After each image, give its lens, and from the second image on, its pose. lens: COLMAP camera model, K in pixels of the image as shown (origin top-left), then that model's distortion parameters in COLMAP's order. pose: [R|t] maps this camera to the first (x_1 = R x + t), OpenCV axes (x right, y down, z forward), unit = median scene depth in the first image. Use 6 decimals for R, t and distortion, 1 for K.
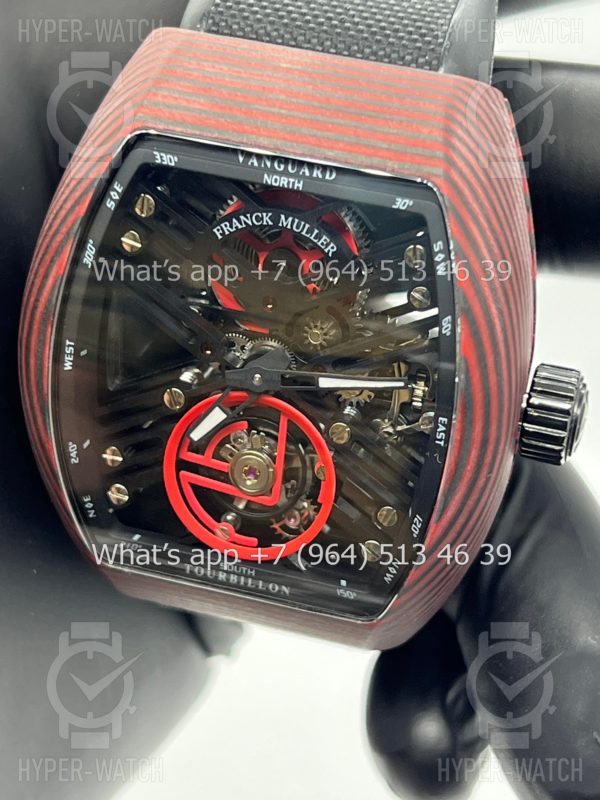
lens RADIAL K [[1920.0, 0, 305.1], [0, 1920.0, 402.0], [0, 0, 1]] dist [0.169000, 0.000000]
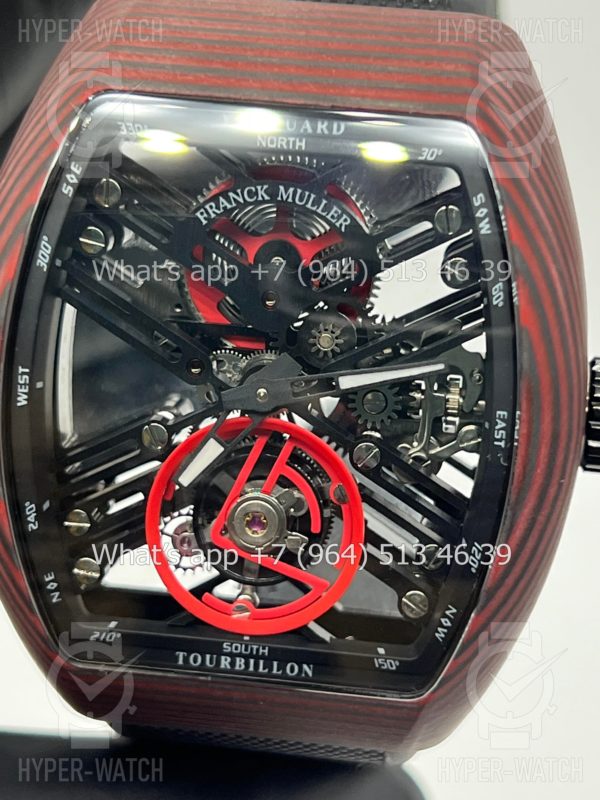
lens RADIAL K [[1920.0, 0, 305.1], [0, 1920.0, 407.2], [0, 0, 1]] dist [0.169000, 0.000000]
pose [[0.987980, -0.072751, 0.136393, -0.119836], [0.096244, 0.979950, -0.174456, 0.138879], [-0.120966, 0.185486, 0.975173, 0.212327]]
